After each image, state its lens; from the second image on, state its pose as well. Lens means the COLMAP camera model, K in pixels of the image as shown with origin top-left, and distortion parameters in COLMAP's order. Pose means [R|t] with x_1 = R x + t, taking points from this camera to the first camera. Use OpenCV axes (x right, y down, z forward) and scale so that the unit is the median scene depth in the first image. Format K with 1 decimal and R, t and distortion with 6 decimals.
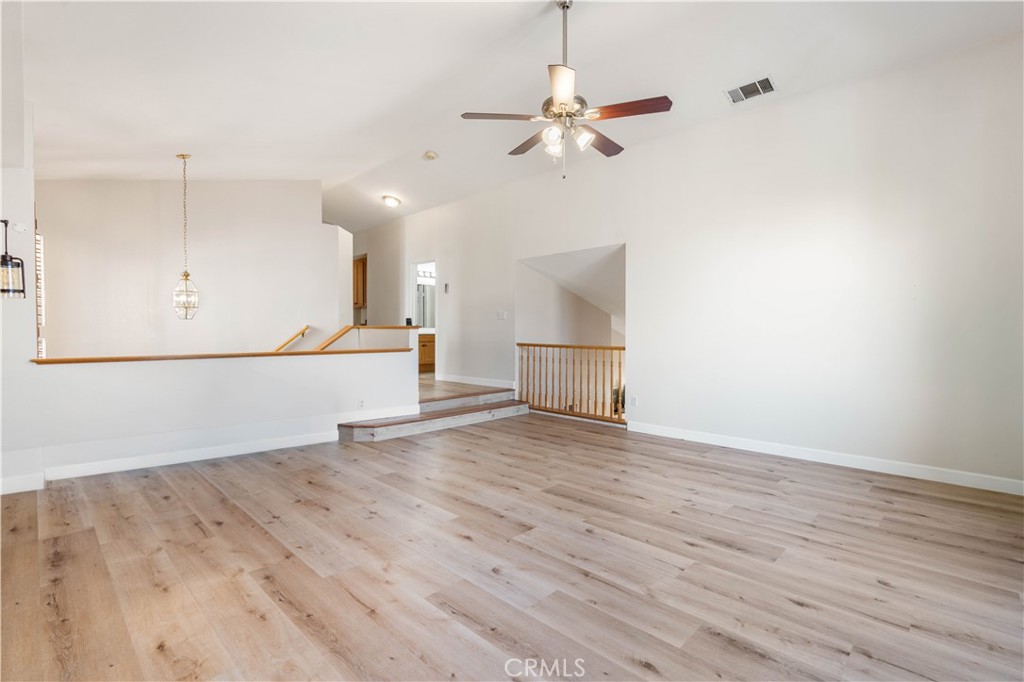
lens RADIAL K [[473.8, 0, 508.5], [0, 473.8, 333.0], [0, 0, 1]] dist [-0.004513, 0.000215]
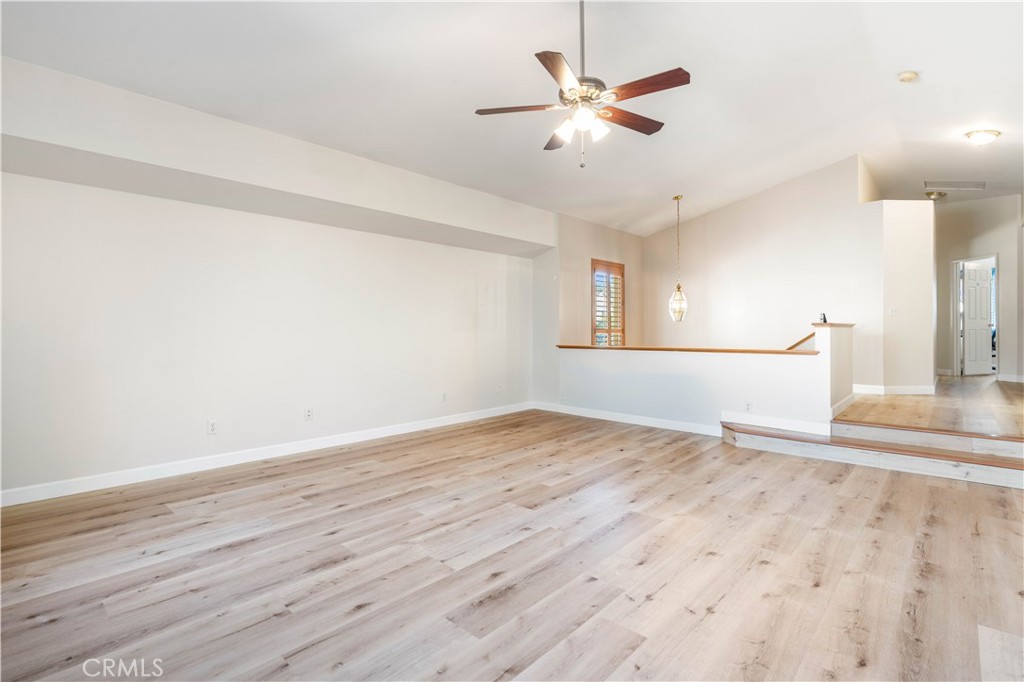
lens RADIAL K [[473.8, 0, 508.5], [0, 473.8, 333.0], [0, 0, 1]] dist [-0.004513, 0.000215]
pose [[0.035164, 0.001866, -0.999380, 1.040714], [0.000518, 0.999998, 0.001885, 0.000252], [0.999381, -0.000584, 0.035163, 0.822272]]
